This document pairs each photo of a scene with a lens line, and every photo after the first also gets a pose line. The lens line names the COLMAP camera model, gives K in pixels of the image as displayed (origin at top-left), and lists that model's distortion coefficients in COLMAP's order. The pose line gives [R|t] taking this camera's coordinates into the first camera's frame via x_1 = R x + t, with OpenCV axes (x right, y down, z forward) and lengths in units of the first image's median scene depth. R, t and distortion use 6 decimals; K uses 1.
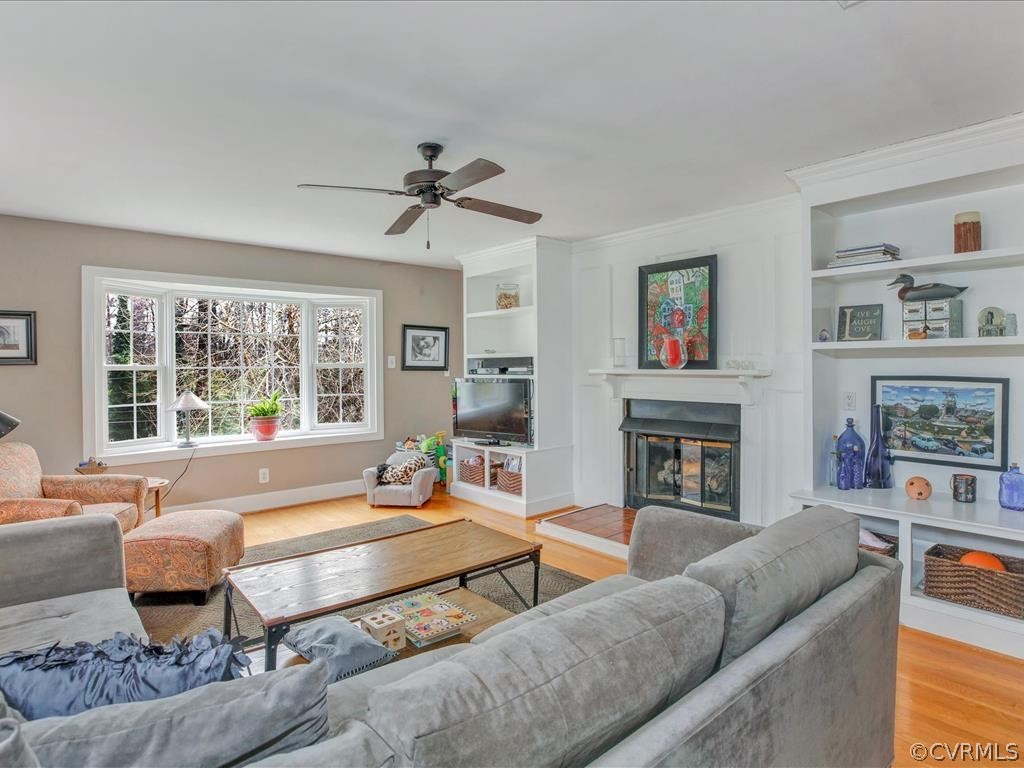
lens RADIAL K [[561.6, 0, 513.1], [0, 561.6, 365.9], [0, 0, 1]] dist [-0.024806, 0.001029]
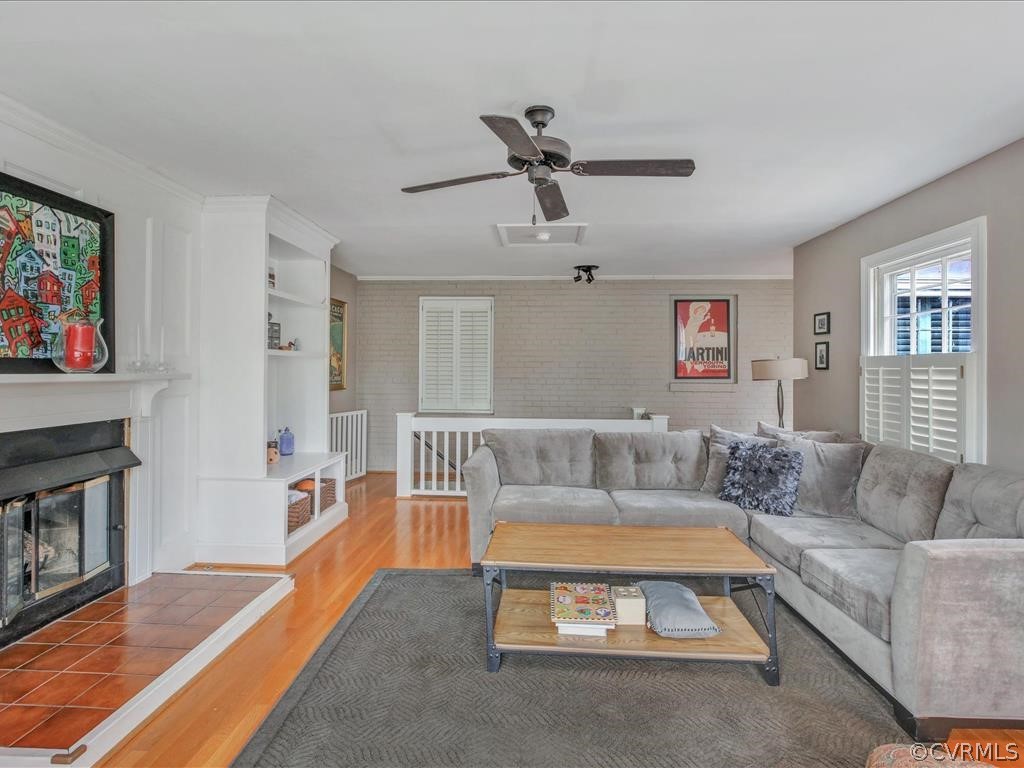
lens RADIAL K [[539.4, 0, 508.6], [0, 539.4, 368.8], [0, 0, 1]] dist [0.000064, 0.000740]
pose [[-0.709470, -0.000921, 0.704735, -1.243152], [-0.002325, 0.999997, -0.001034, 0.000408], [-0.704732, -0.002372, -0.709470, 2.903343]]
